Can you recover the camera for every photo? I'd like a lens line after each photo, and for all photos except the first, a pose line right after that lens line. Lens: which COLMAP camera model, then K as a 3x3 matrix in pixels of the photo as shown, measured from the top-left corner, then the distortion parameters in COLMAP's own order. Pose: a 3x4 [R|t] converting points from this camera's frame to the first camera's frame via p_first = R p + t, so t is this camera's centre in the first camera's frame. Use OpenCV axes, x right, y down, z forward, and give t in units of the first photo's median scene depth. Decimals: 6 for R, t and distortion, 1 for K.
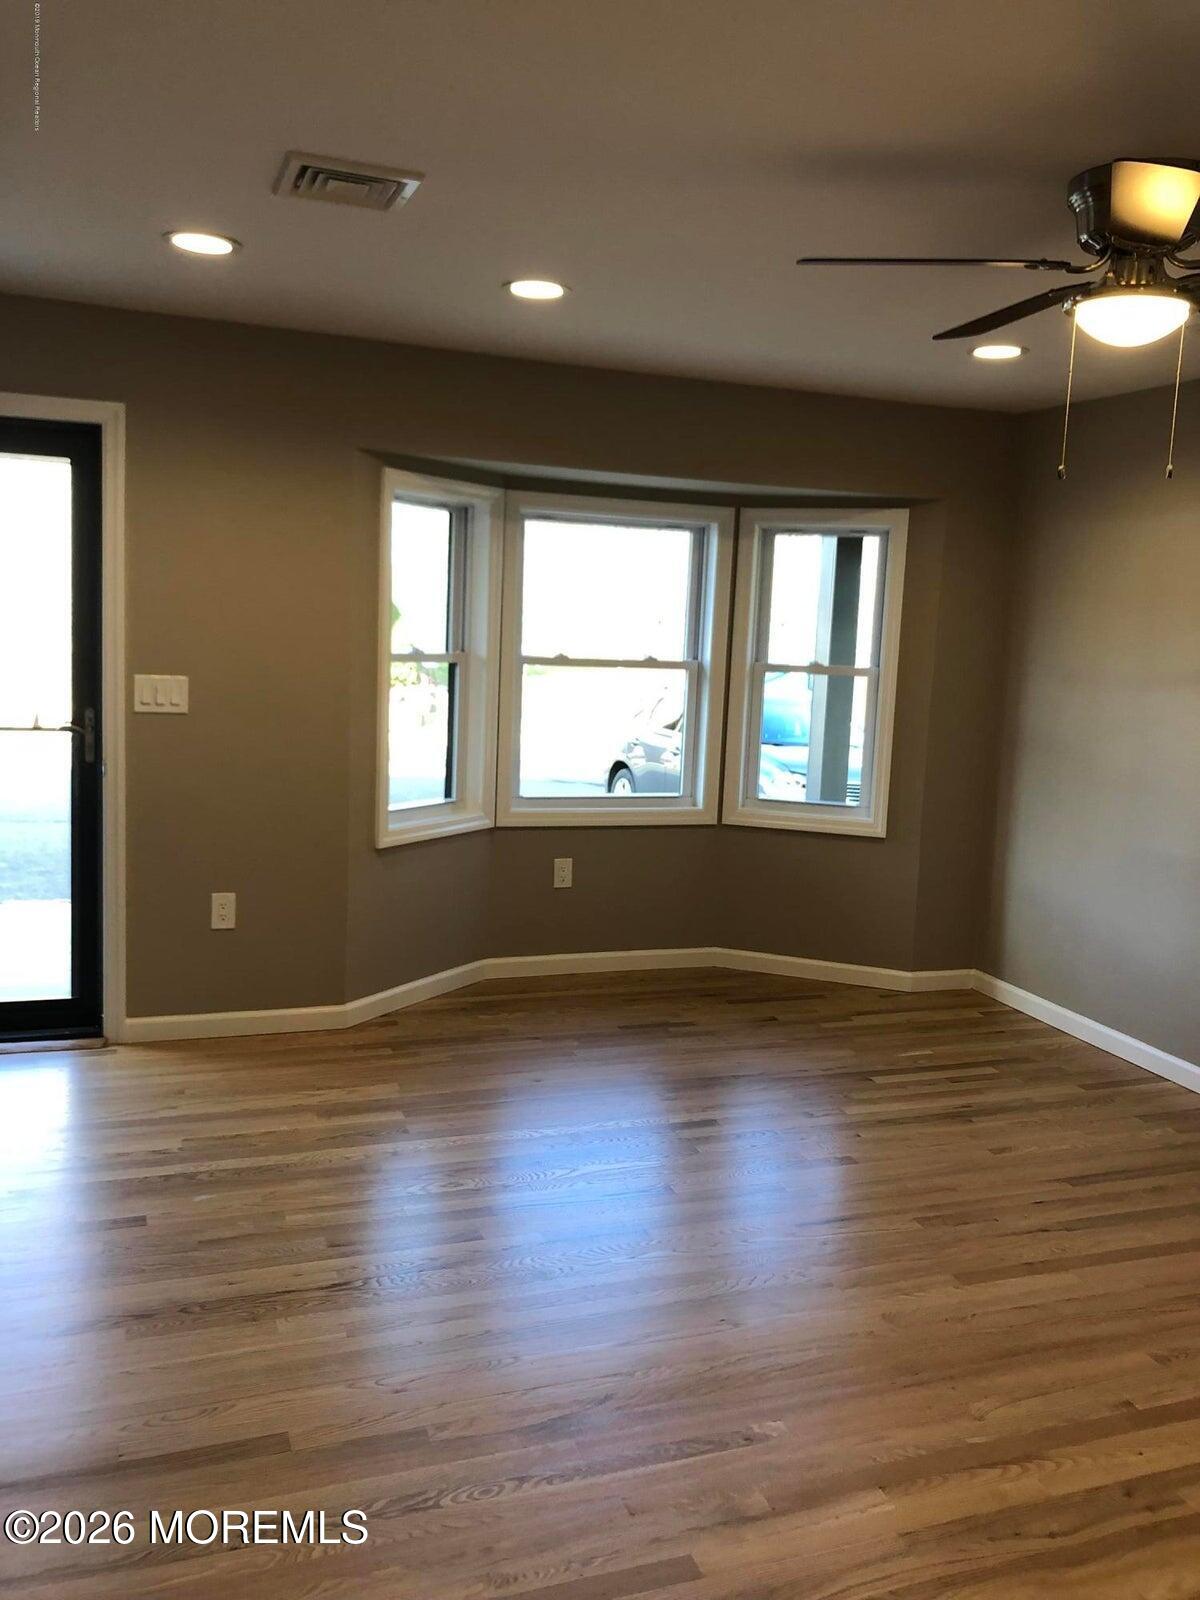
lens RADIAL K [[1320.6, 0, 616.2], [0, 1320.6, 808.2], [0, 0, 1]] dist [0.099310, -0.114438]
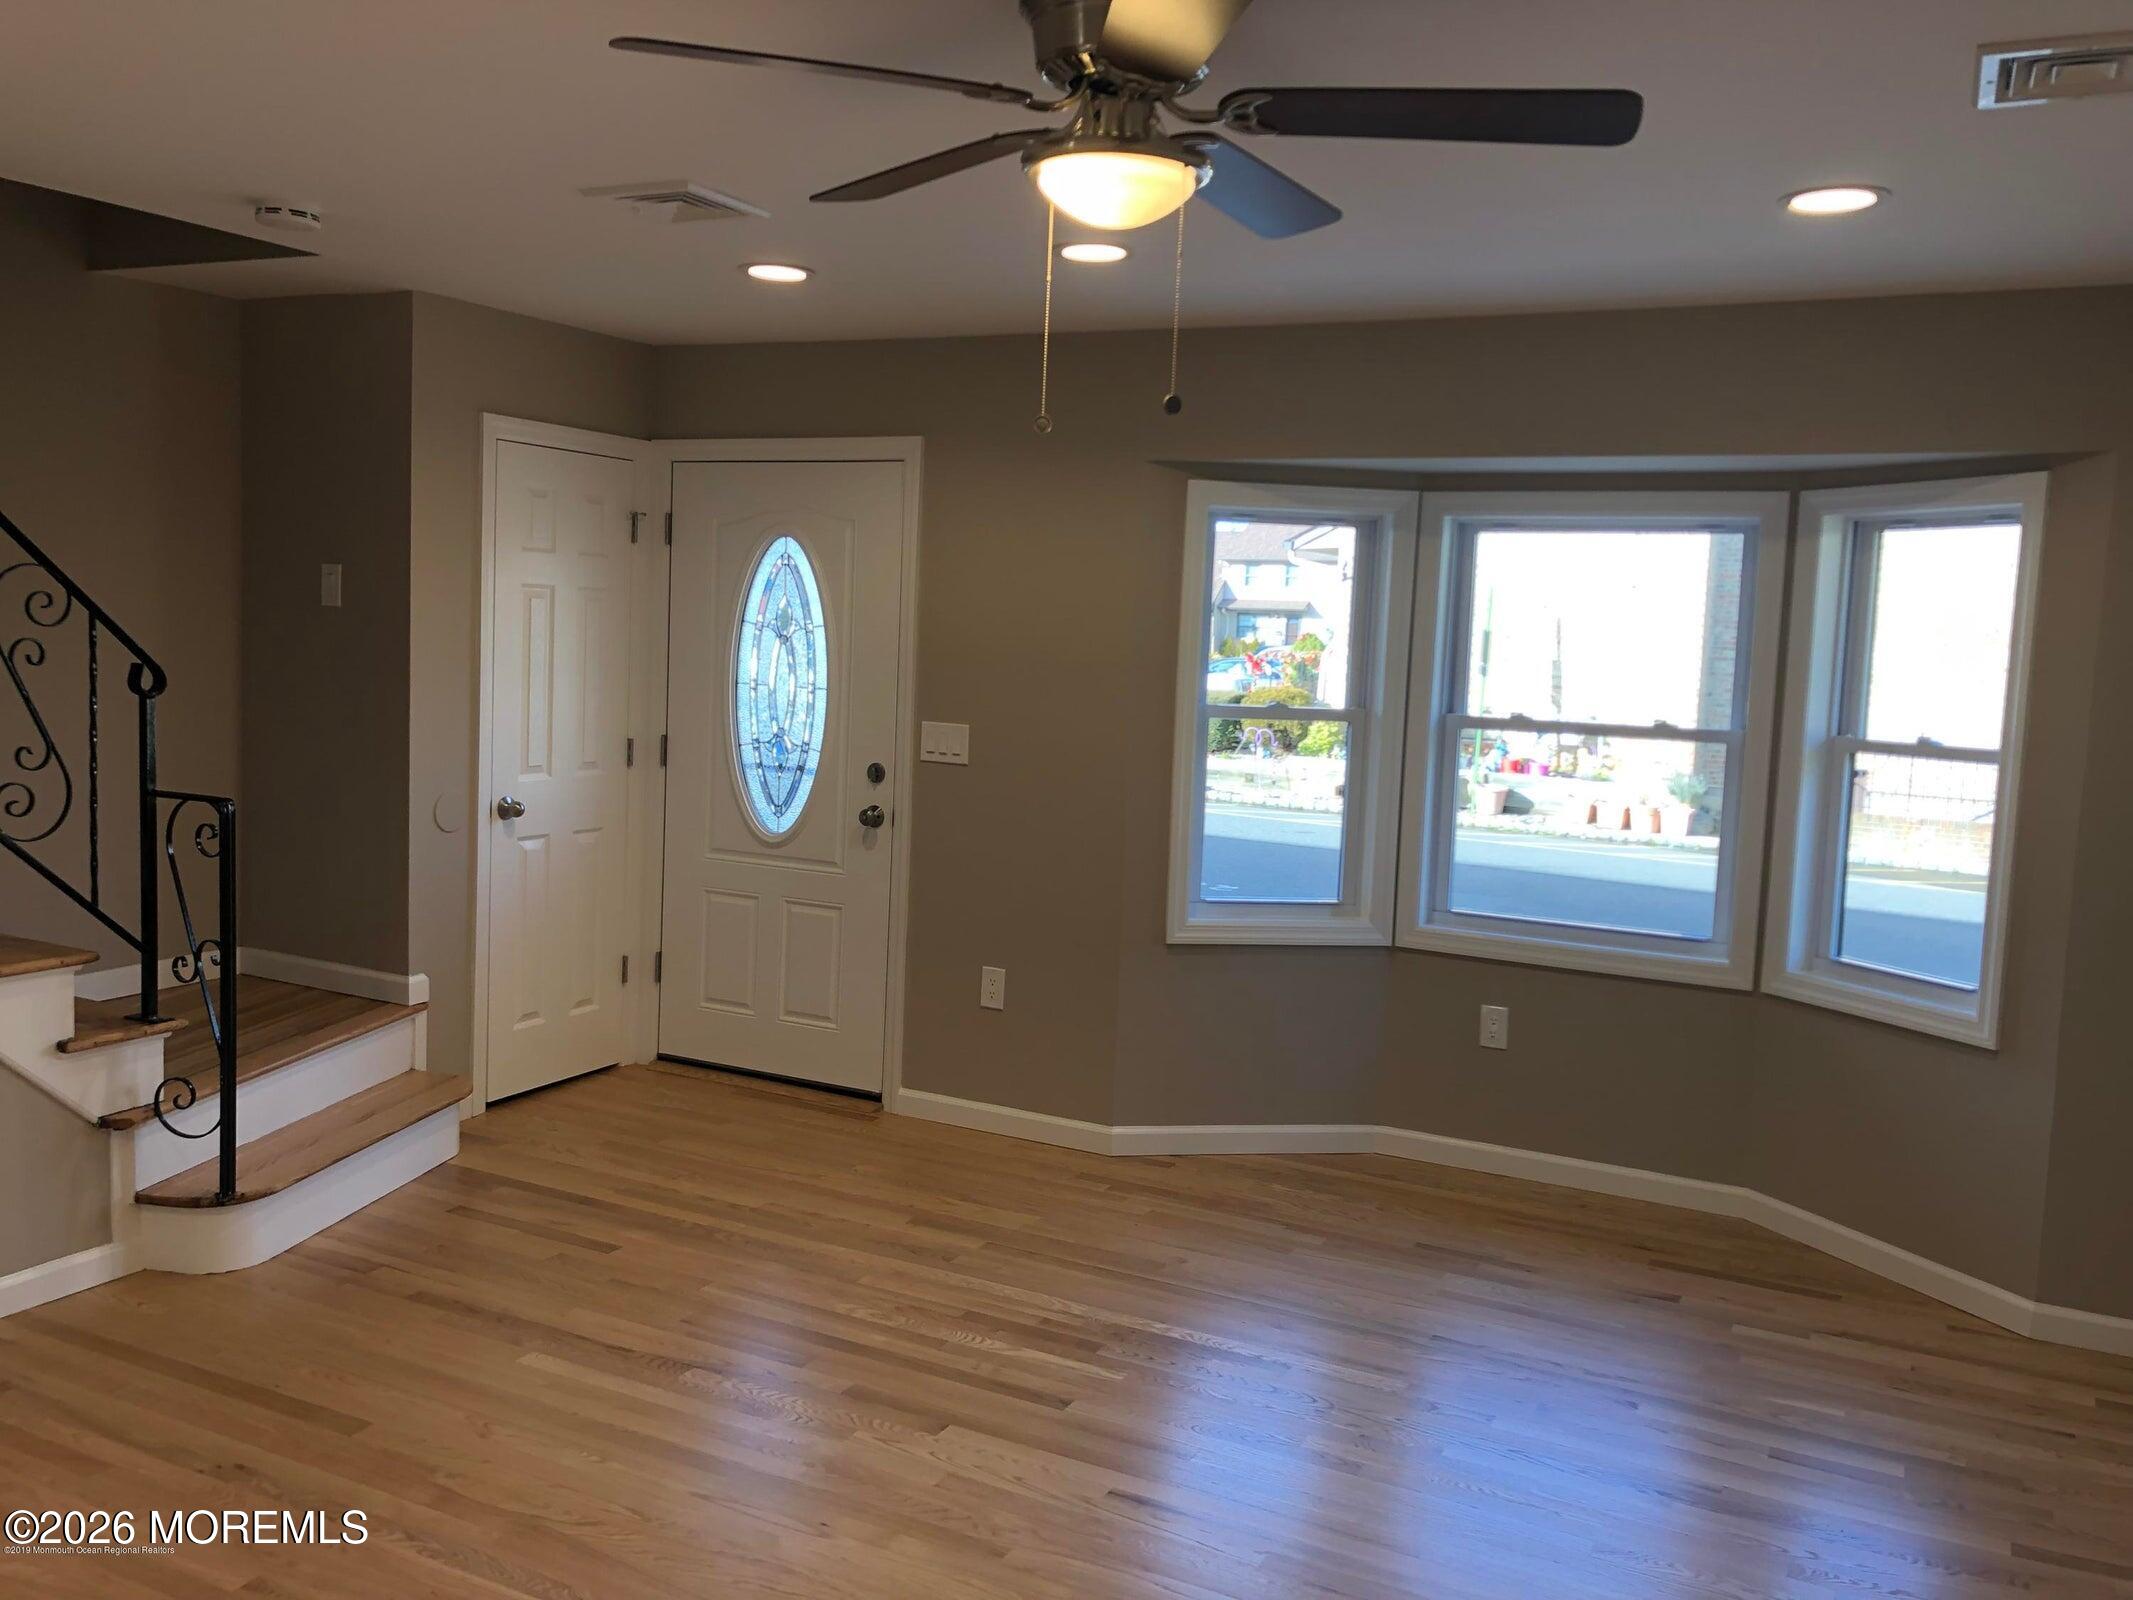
lens RADIAL K [[1760.6, 0, 1054.3], [0, 1760.6, 800.7], [0, 0, 1]] dist [0.099310, -0.114438]
pose [[0.681146, 0.053474, -0.730192, 0.503469], [-0.120317, 0.991946, -0.039593, -0.004037], [0.722194, 0.114823, 0.682094, 0.189543]]
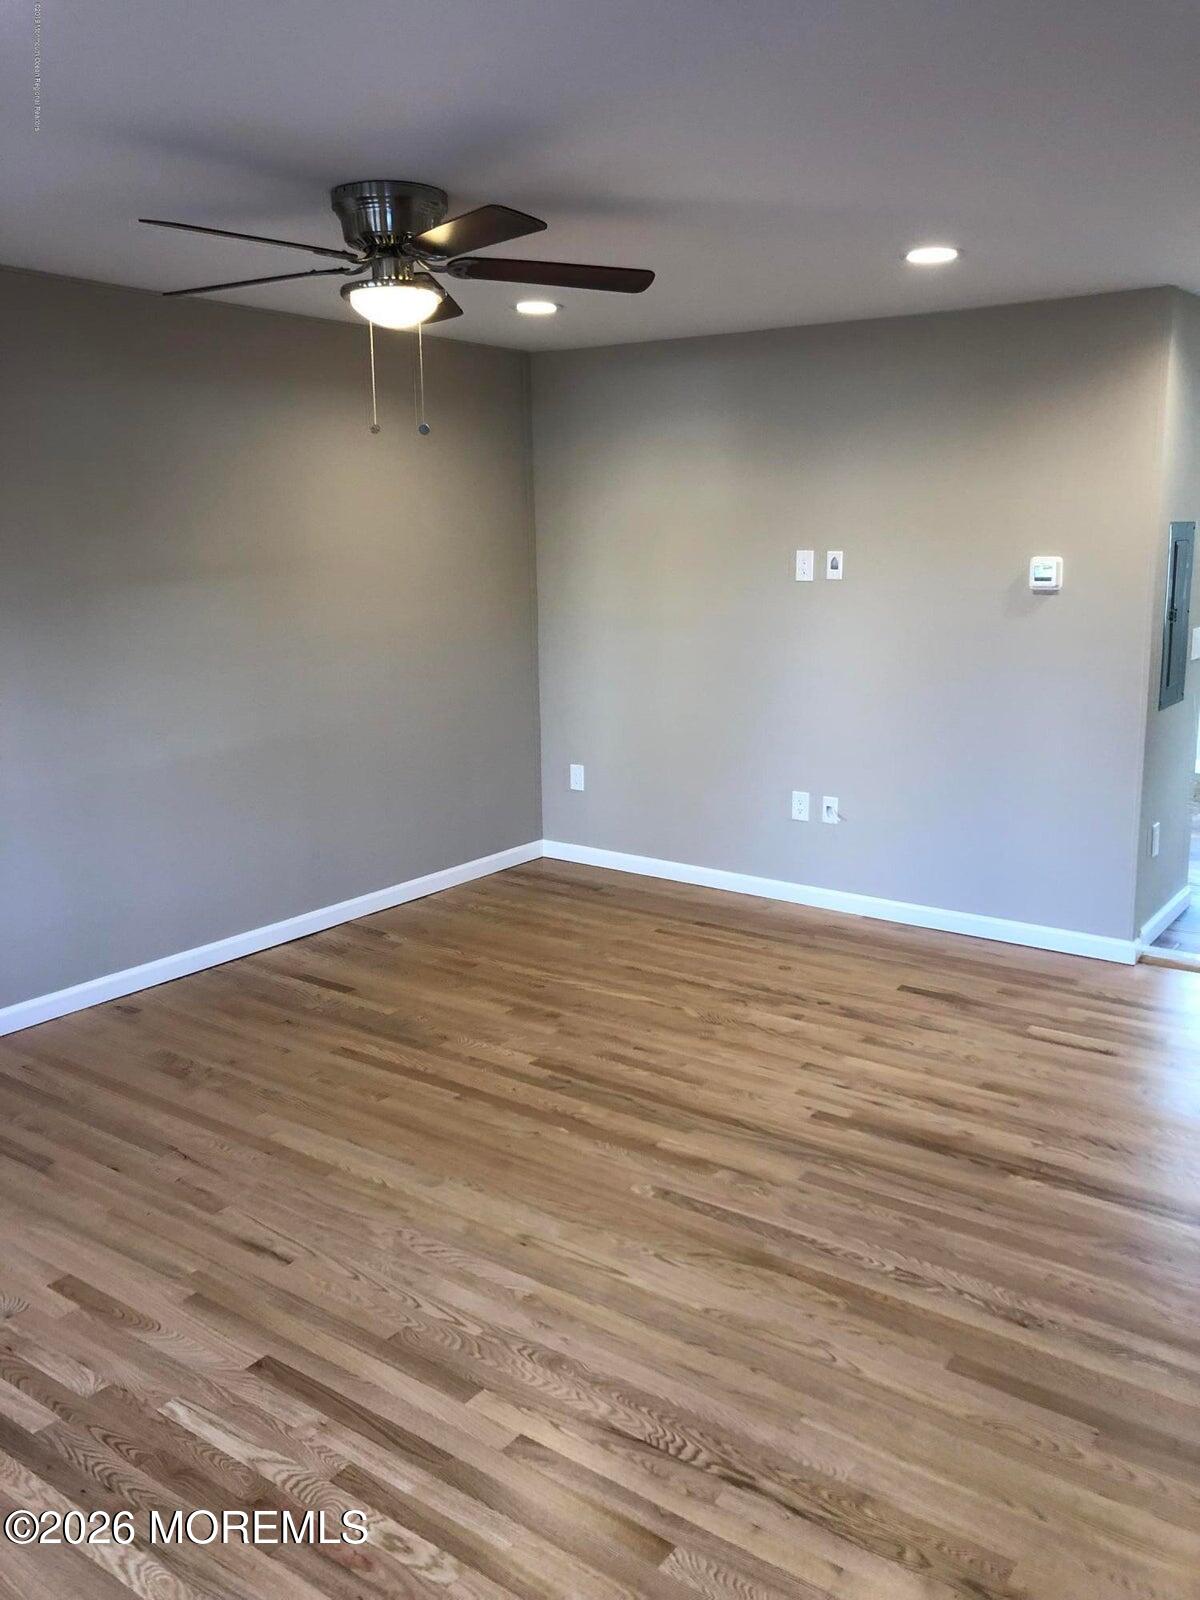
lens RADIAL K [[1320.6, 0, 604.8], [0, 1320.6, 784.2], [0, 0, 1]] dist [0.099310, -0.114438]
pose [[-0.559339, -0.190899, 0.806658, -0.400650], [0.099028, 0.950764, 0.293669, -0.141003], [-0.823002, 0.244142, -0.512895, 0.772848]]
